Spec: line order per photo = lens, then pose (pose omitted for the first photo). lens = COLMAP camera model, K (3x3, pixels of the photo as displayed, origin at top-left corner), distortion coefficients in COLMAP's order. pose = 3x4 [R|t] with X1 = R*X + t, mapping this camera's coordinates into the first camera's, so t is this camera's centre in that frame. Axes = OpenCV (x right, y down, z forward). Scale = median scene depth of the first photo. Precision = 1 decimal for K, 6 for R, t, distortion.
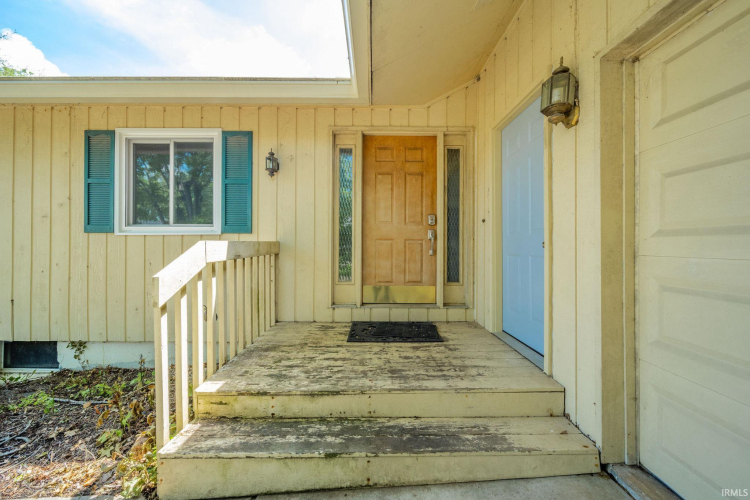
lens RADIAL K [[271.3, 0, 376.2], [0, 271.3, 248.5], [0, 0, 1]] dist [-0.000751, -0.000480]
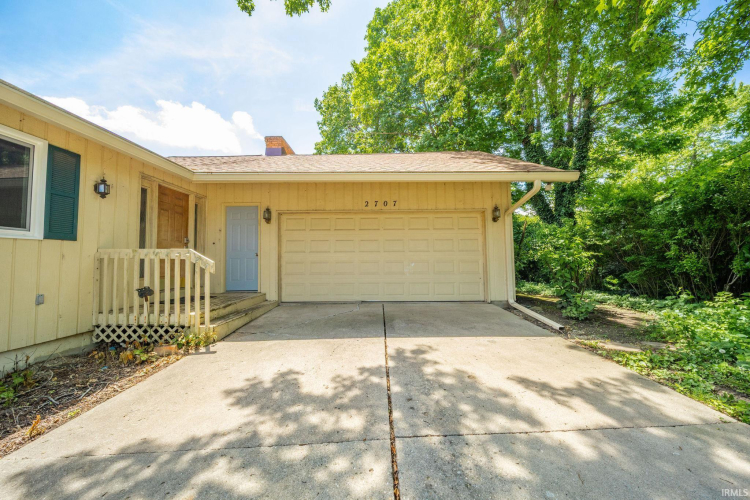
lens RADIAL K [[271.3, 0, 376.2], [0, 271.3, 248.5], [0, 0, 1]] dist [-0.000751, -0.000480]
pose [[0.042878, 0.045023, 0.998065, -1.569186], [-0.000125, 0.998984, -0.045060, 0.030924], [-0.999080, 0.001808, 0.042840, -0.348584]]
